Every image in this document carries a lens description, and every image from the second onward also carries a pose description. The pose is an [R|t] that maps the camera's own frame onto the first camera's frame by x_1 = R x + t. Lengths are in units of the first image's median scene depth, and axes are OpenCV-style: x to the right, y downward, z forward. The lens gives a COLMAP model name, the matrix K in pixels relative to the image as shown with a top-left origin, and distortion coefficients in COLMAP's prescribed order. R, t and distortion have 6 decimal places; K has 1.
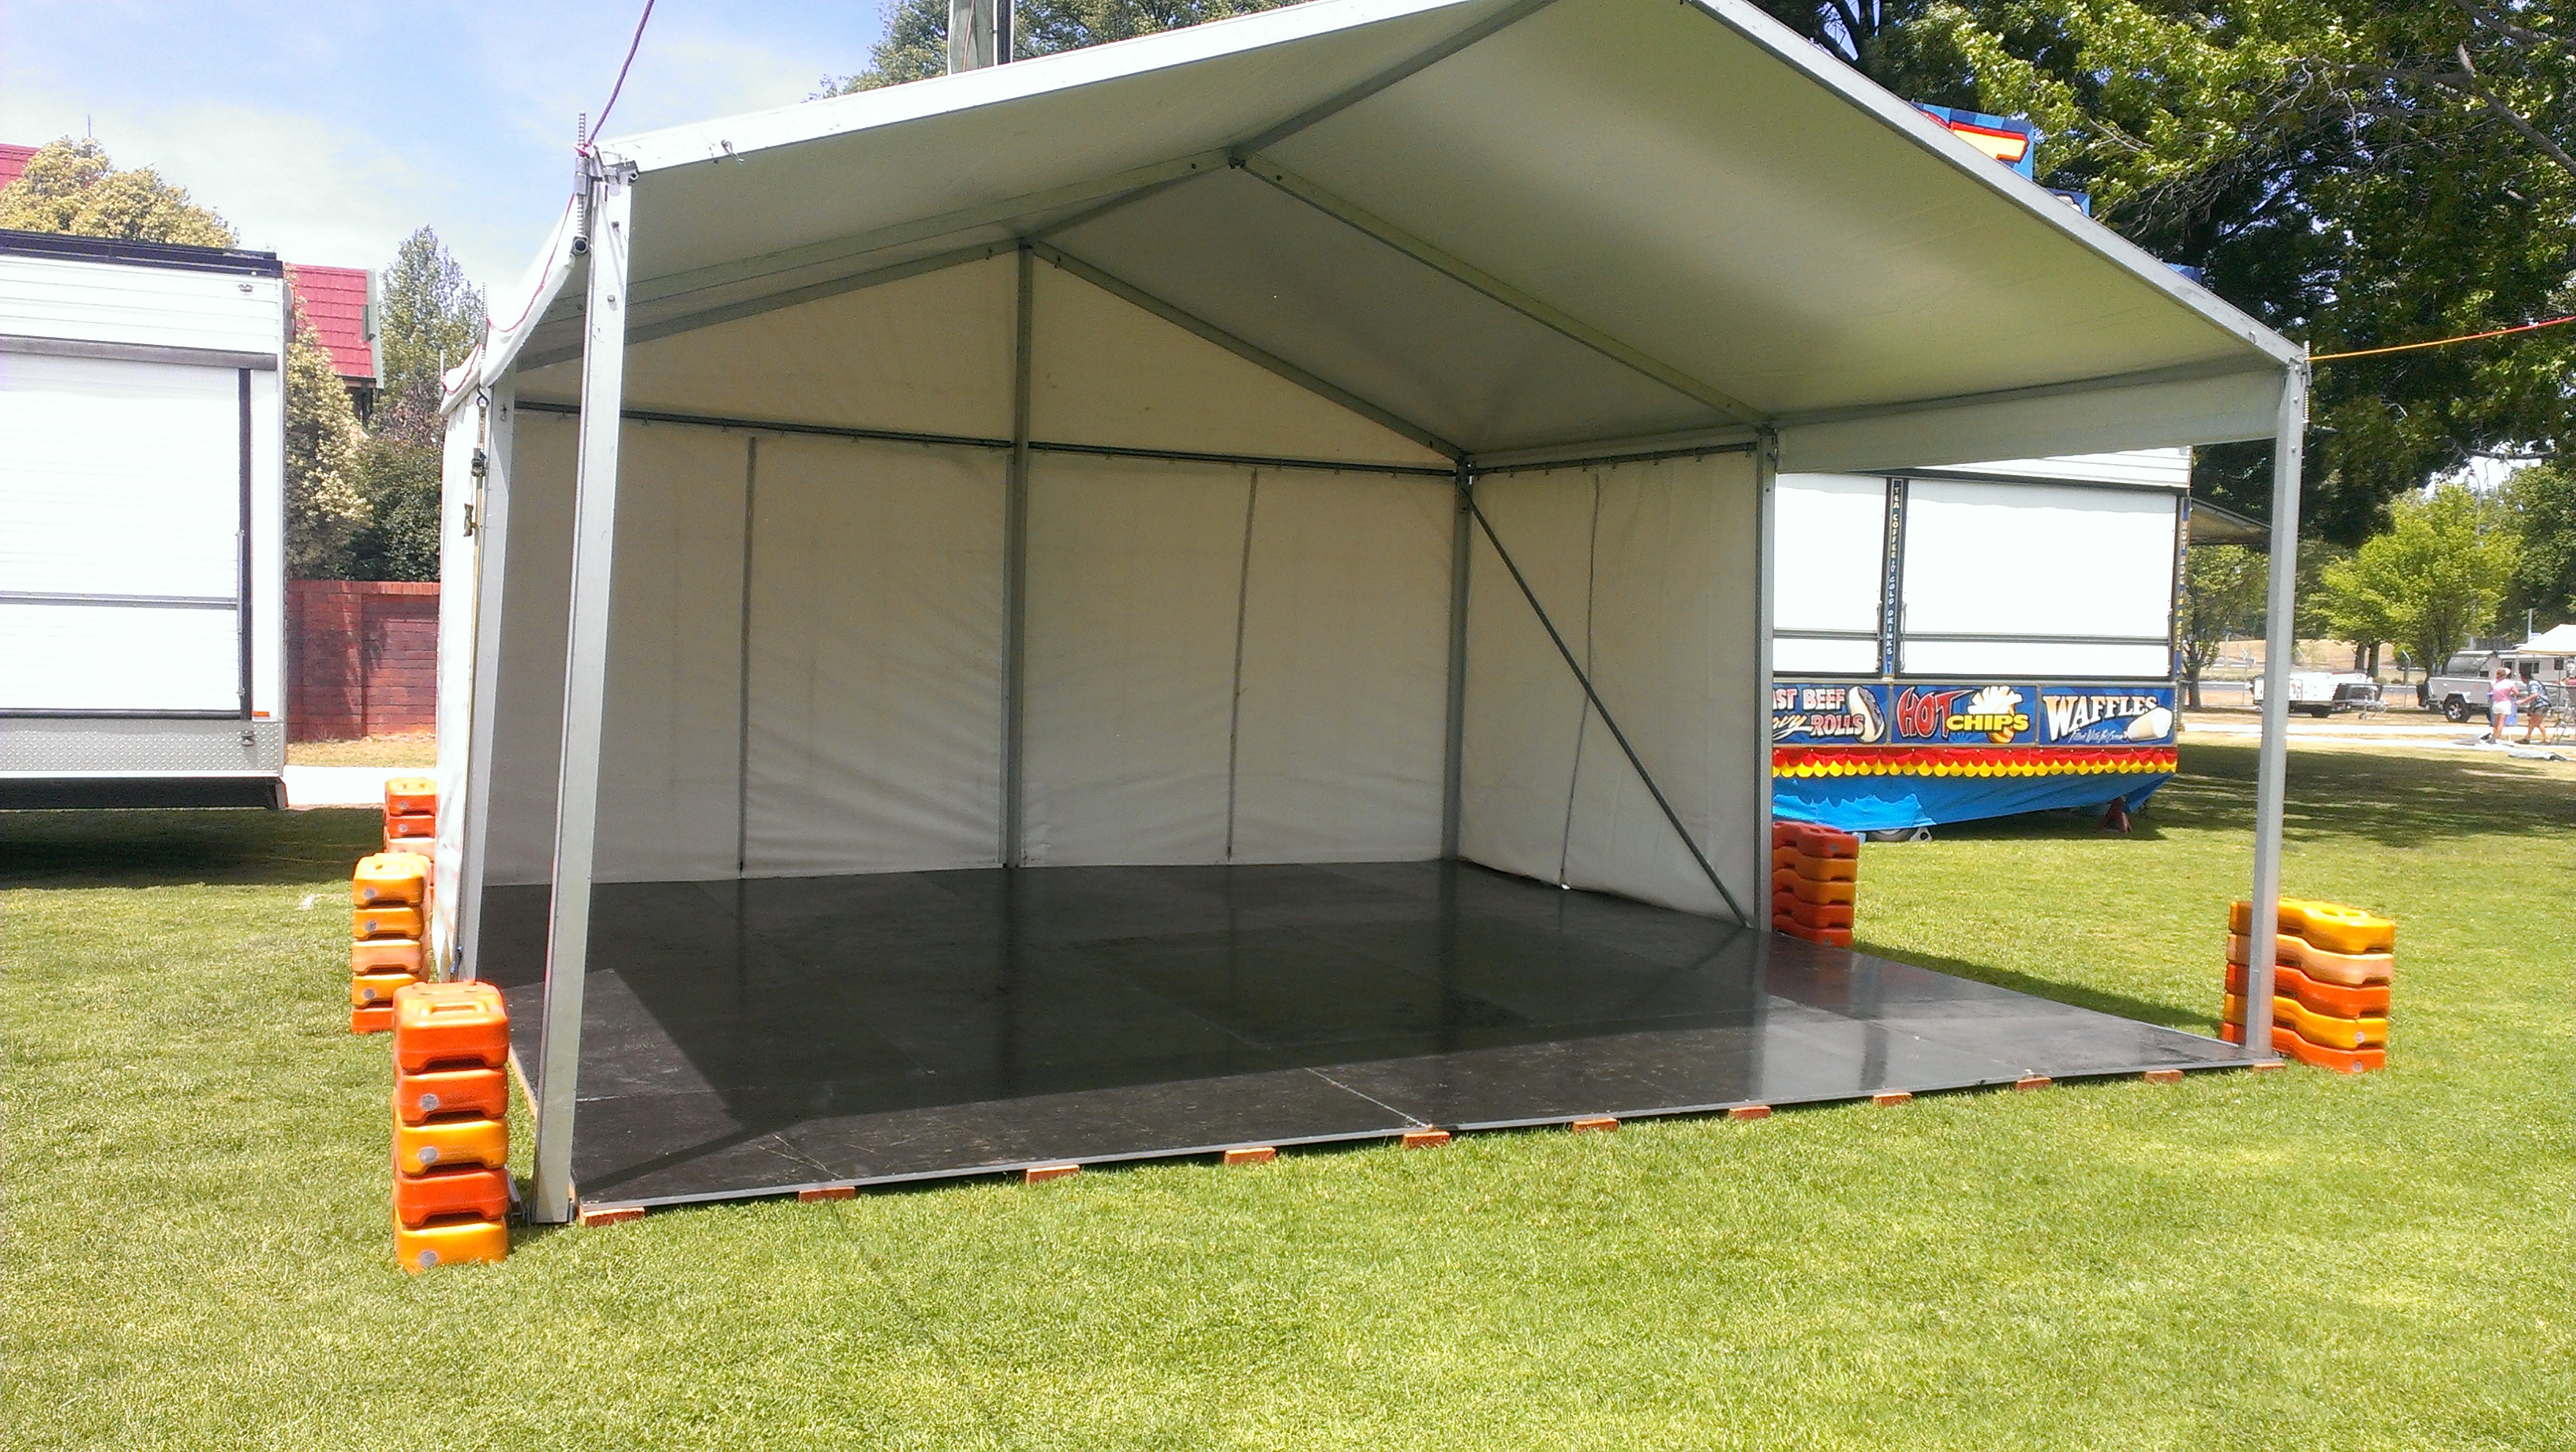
lens RADIAL K [[2061.8, 0, 1288.1], [0, 2061.8, 706.1], [0, 0, 1]] dist [0.025757, 0.000946]
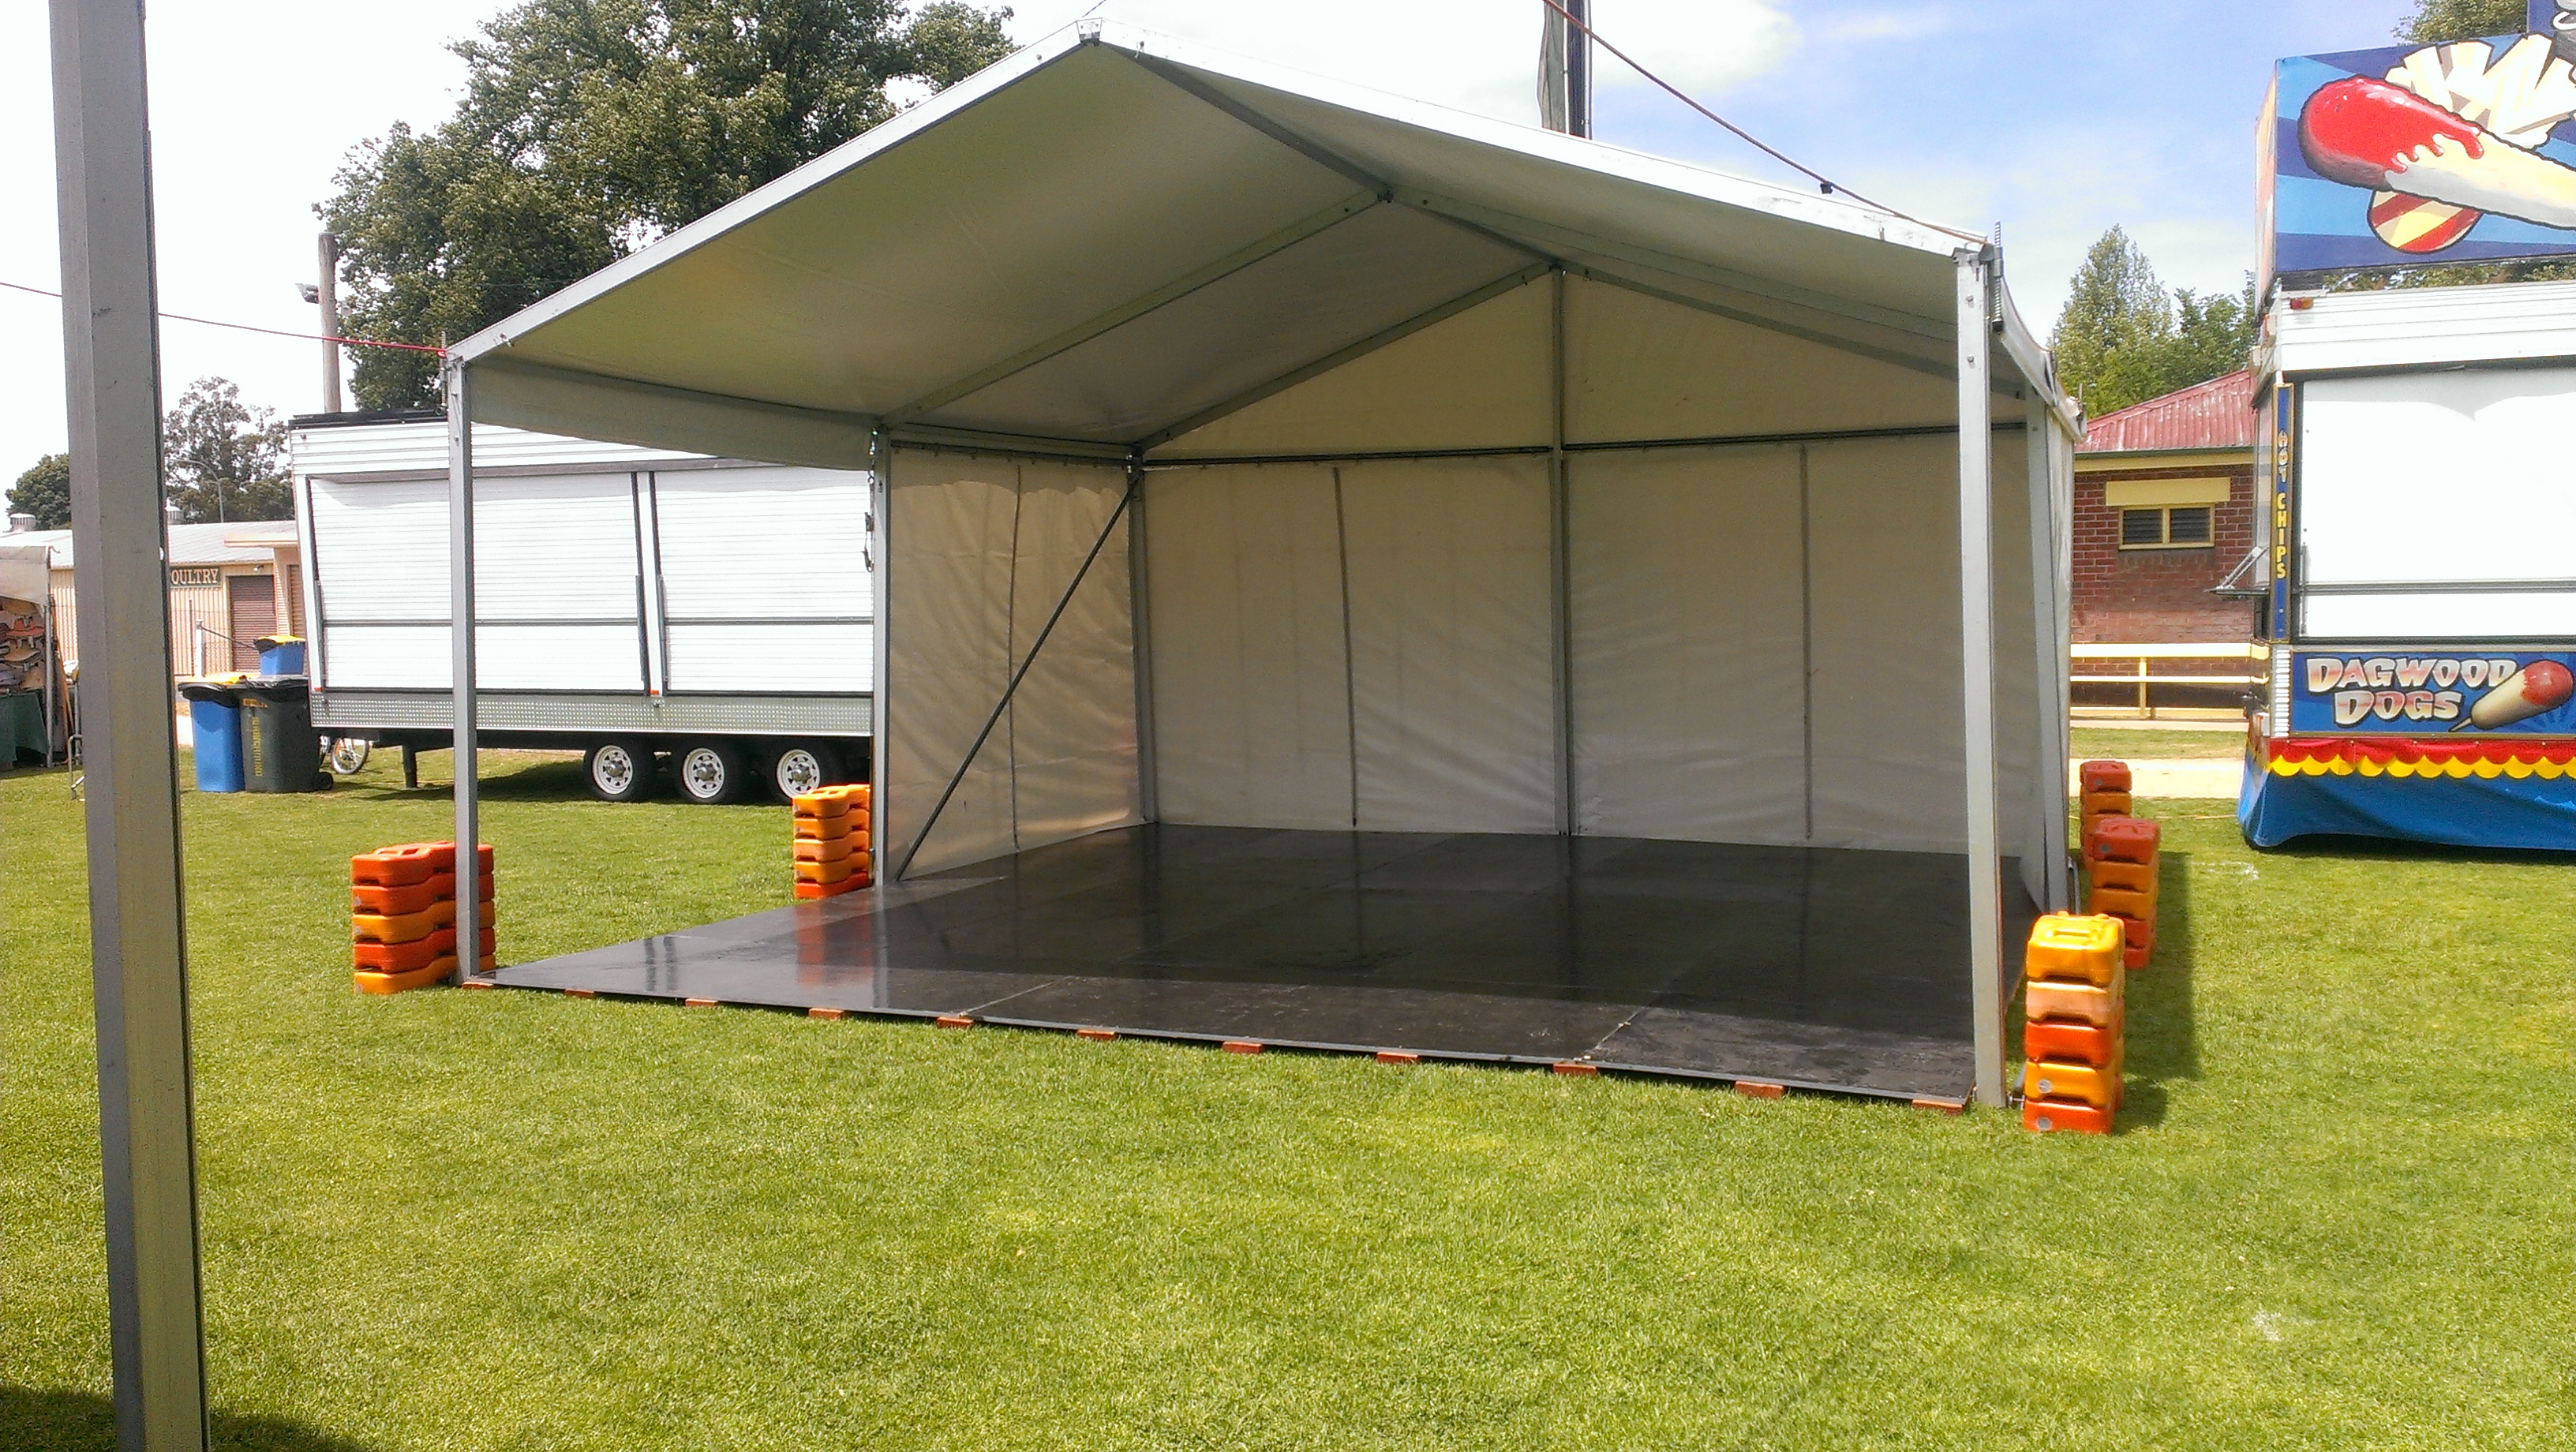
lens RADIAL K [[2061.8, 0, 1288.3], [0, 2061.8, 734.5], [0, 0, 1]] dist [0.025757, 0.000946]
pose [[0.659711, 0.010254, -0.751450, 0.604731], [0.001973, 0.999880, 0.015376, 0.007778], [0.751517, -0.011627, 0.659611, 0.171435]]
